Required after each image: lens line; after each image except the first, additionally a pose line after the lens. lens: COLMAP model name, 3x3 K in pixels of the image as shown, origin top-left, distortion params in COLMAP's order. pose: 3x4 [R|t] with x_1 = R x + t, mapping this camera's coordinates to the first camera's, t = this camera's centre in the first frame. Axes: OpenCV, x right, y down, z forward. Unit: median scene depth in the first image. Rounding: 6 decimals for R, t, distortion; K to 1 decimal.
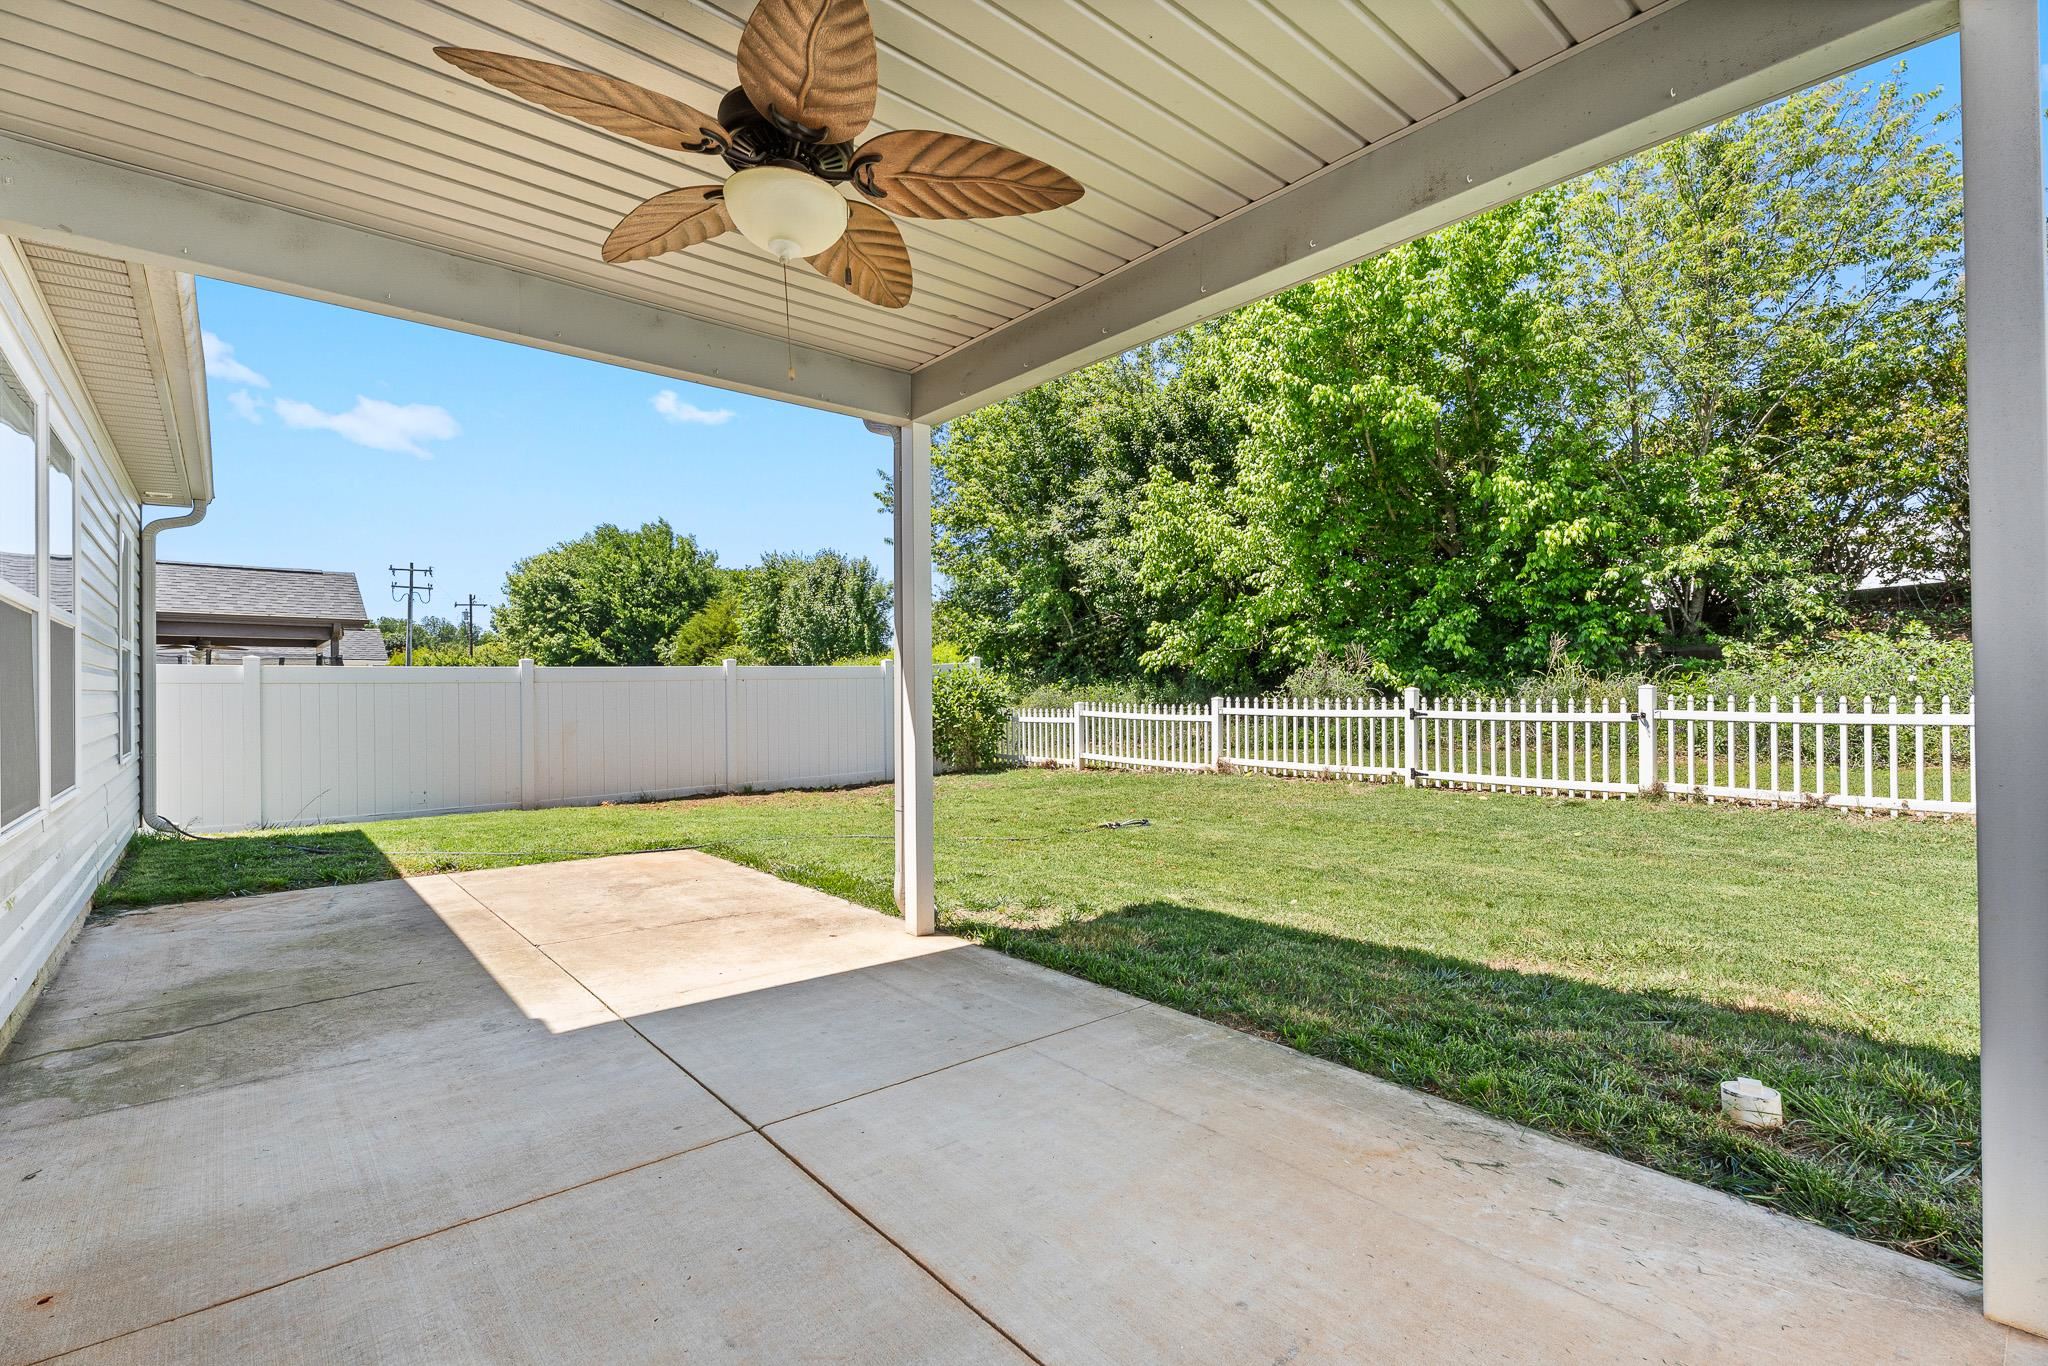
lens RADIAL K [[917.7, 0, 1029.8], [0, 917.7, 675.1], [0, 0, 1]] dist [0.003977, -0.002990]
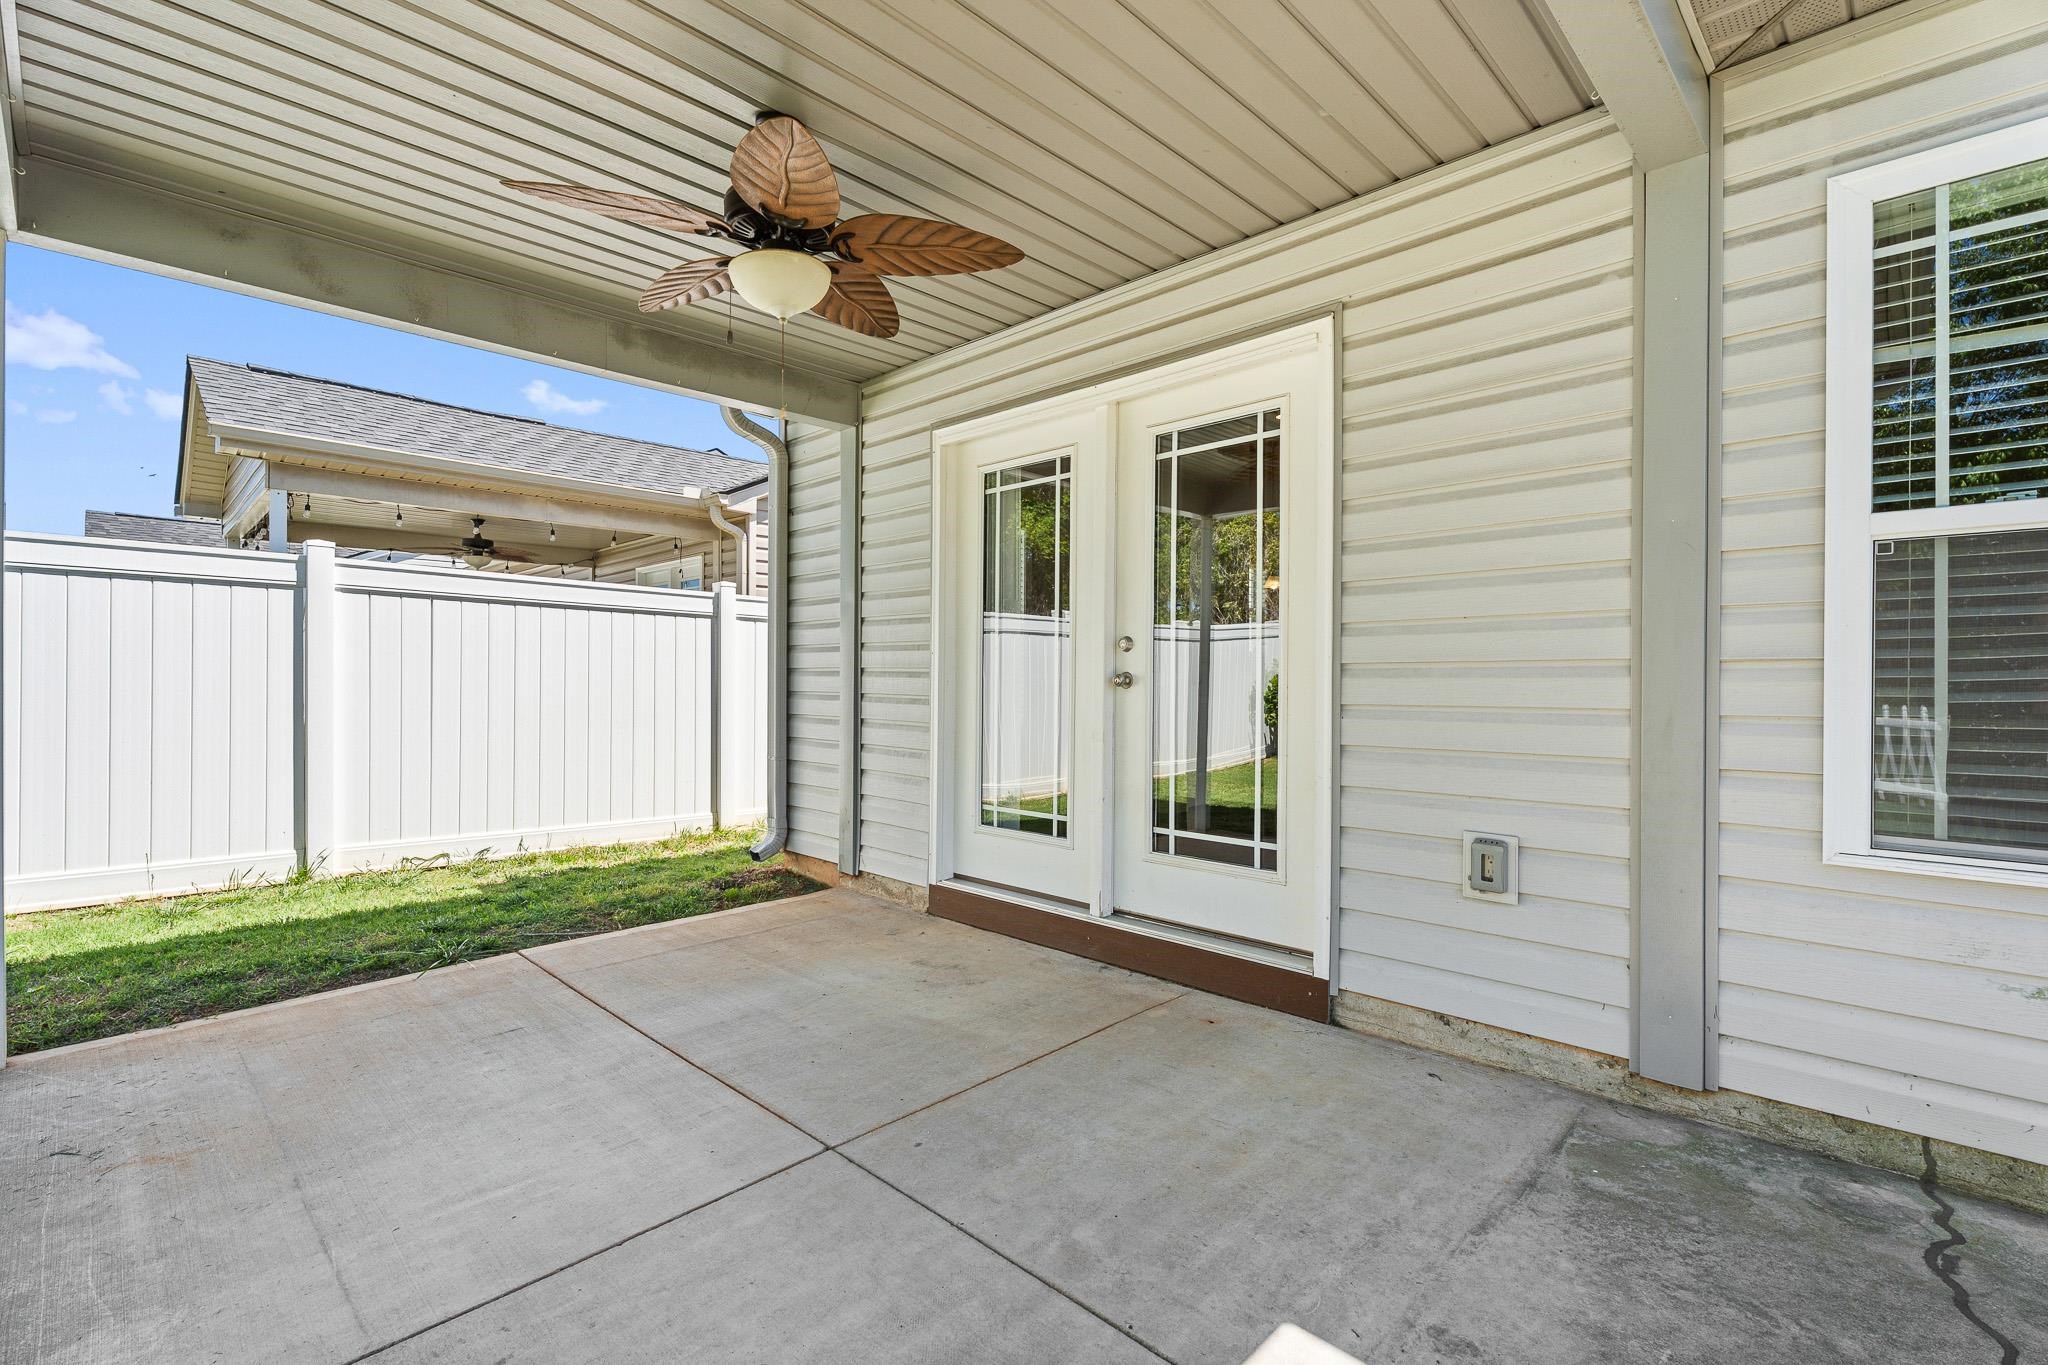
lens RADIAL K [[917.7, 0, 1029.8], [0, 917.7, 674.6], [0, 0, 1]] dist [0.003977, -0.002990]
pose [[-0.996663, 0.004264, -0.081515, -0.349868], [0.005892, 0.999788, -0.019749, 0.034410], [0.081413, -0.020164, -0.996476, 1.601278]]
